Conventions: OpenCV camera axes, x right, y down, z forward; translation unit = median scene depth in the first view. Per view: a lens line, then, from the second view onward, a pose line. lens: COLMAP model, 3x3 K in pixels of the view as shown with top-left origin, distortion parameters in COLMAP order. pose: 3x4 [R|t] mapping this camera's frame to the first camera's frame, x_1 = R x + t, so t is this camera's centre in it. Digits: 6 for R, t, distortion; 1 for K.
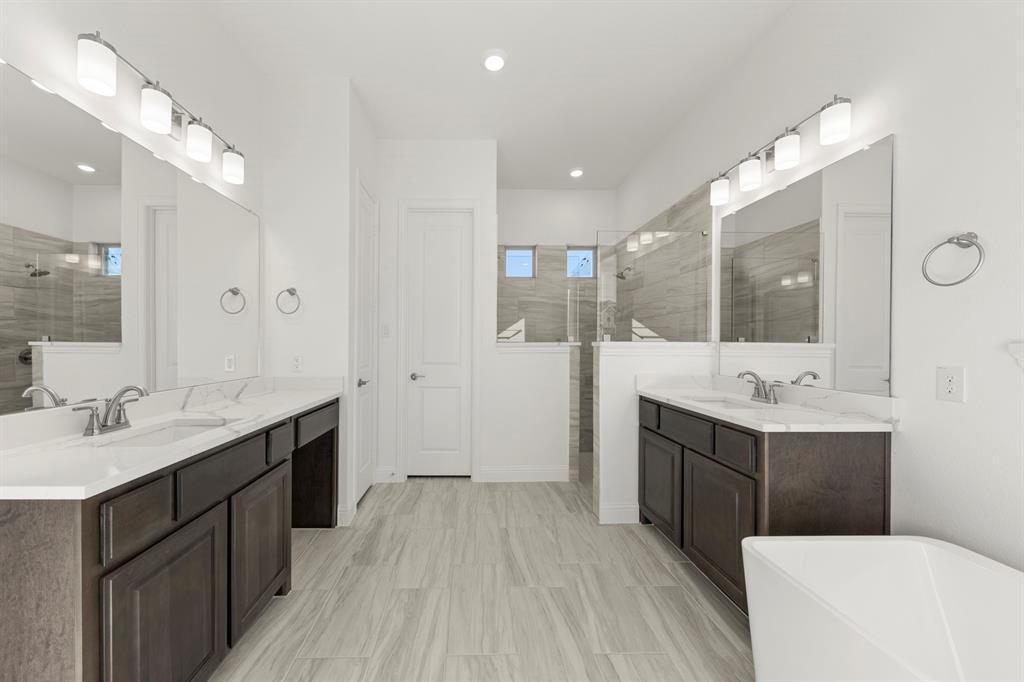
lens RADIAL K [[366.4, 0, 512.0], [0, 366.4, 341.0], [0, 0, 1]] dist [-0.016565, -0.000250]
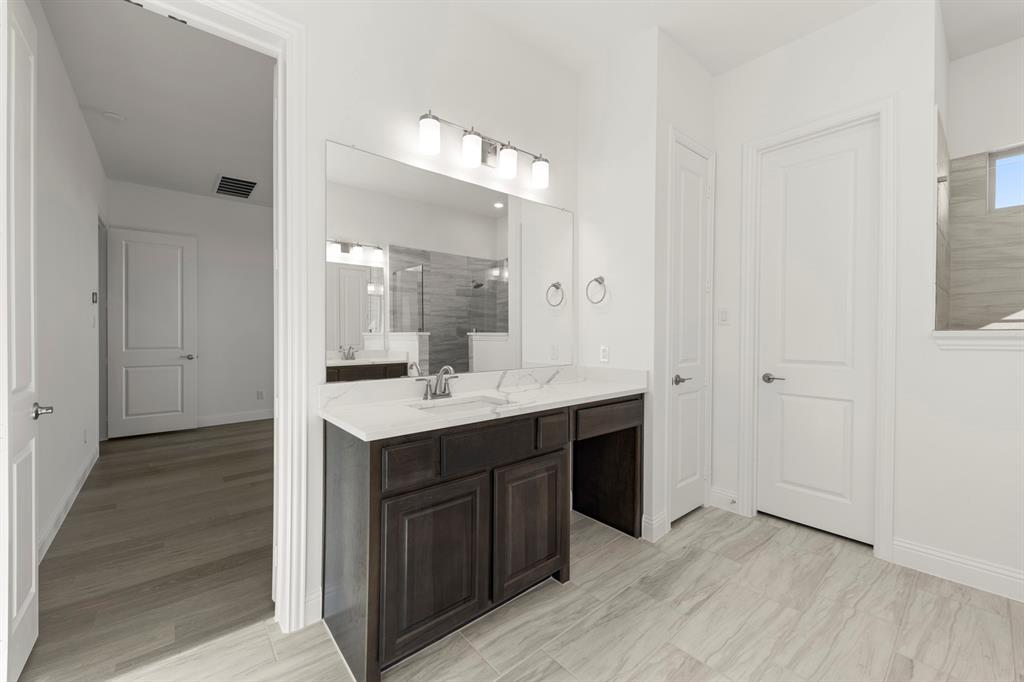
lens RADIAL K [[414.0, 0, 512.3], [0, 414.0, 332.6], [0, 0, 1]] dist [-0.000606, -0.005569]
pose [[0.573767, -0.003173, -0.819012, 0.174633], [0.010000, 0.999945, 0.003131, -0.001305], [0.818957, -0.009987, 0.573767, 0.165050]]
